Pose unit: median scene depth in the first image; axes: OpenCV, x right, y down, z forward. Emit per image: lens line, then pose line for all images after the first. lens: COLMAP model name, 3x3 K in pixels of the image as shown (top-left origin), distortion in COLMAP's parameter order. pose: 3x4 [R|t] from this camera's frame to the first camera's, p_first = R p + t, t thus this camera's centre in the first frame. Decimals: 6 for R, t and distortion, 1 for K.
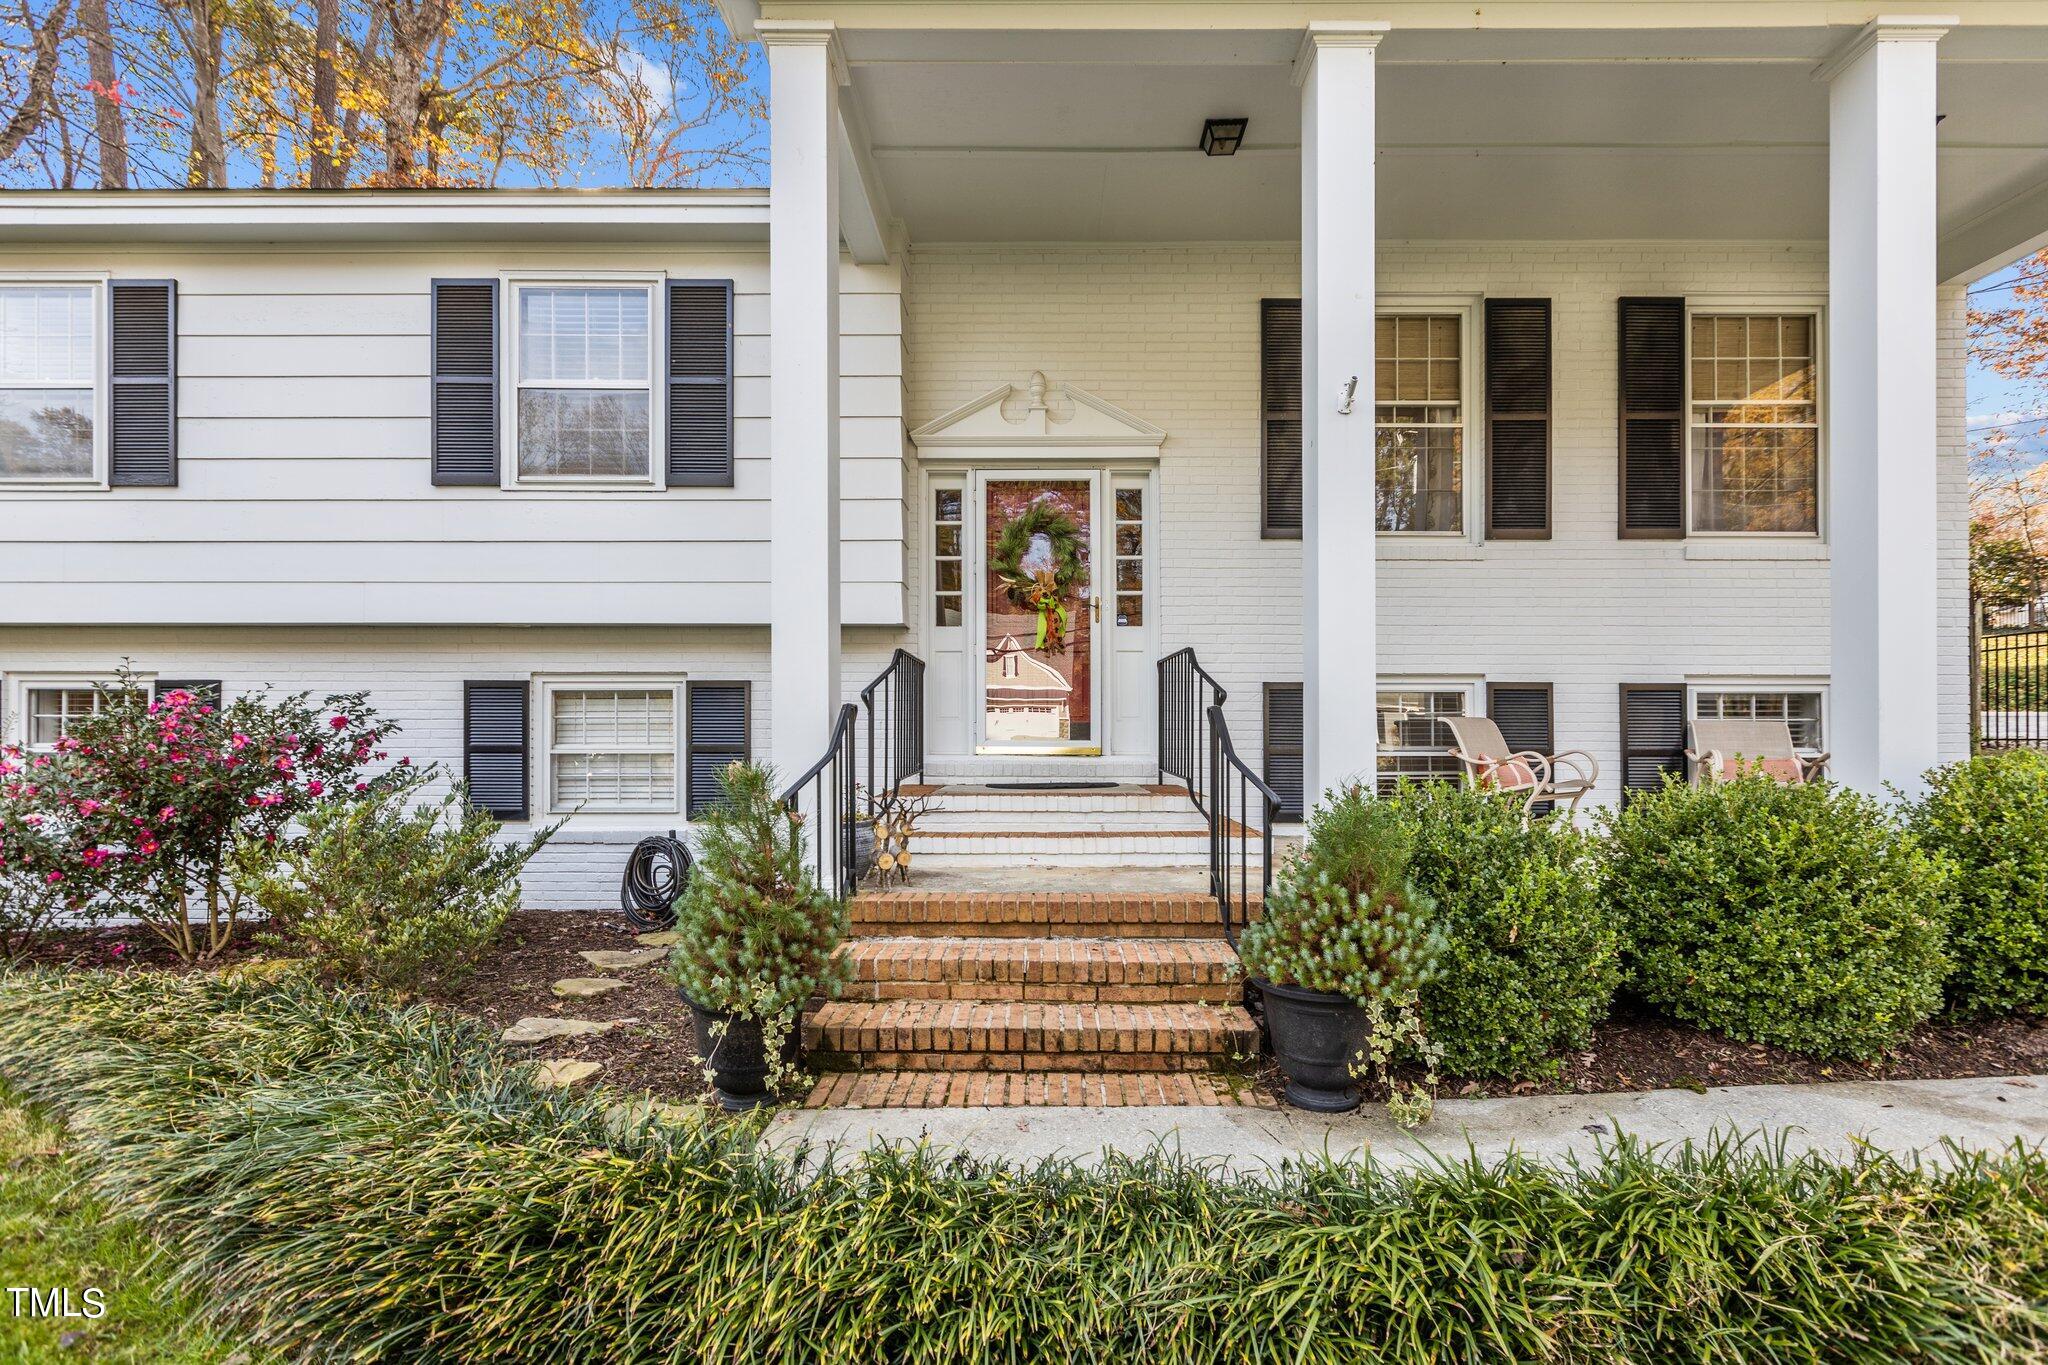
lens RADIAL K [[919.0, 0, 1018.1], [0, 919.0, 679.7], [0, 0, 1]] dist [0.007958, -0.001863]
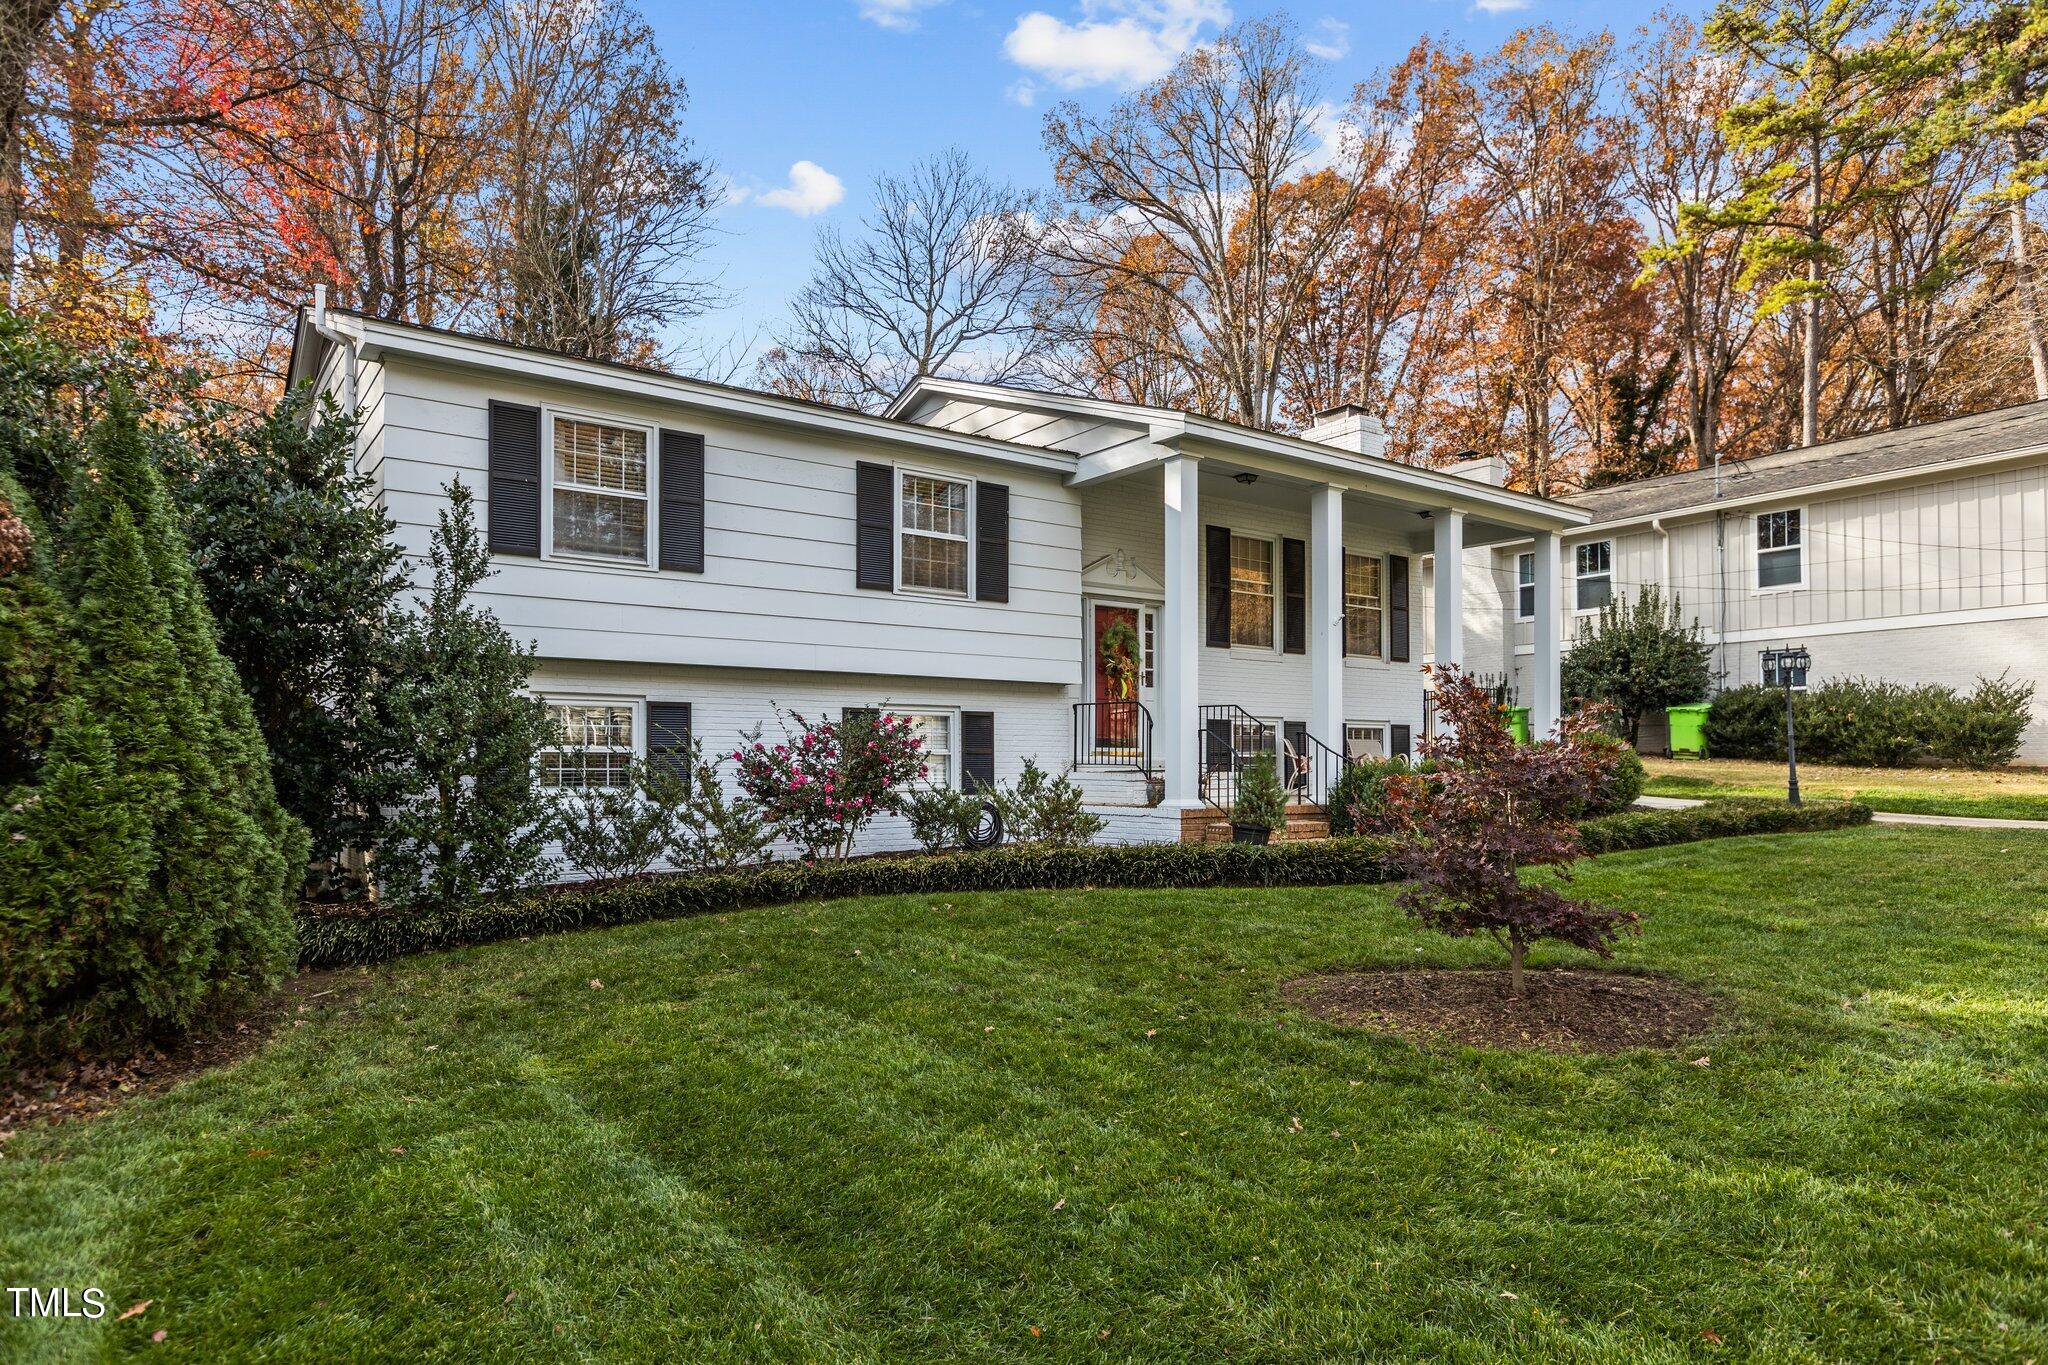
lens RADIAL K [[1164.7, 0, 1028.2], [0, 1164.7, 682.7], [0, 0, 1]] dist [0.015232, 0.000320]
pose [[0.809227, 0.039907, 0.586139, -1.575262], [-0.030686, 0.999200, -0.025664, -0.000160], [-0.586694, 0.002782, 0.809804, -0.832540]]
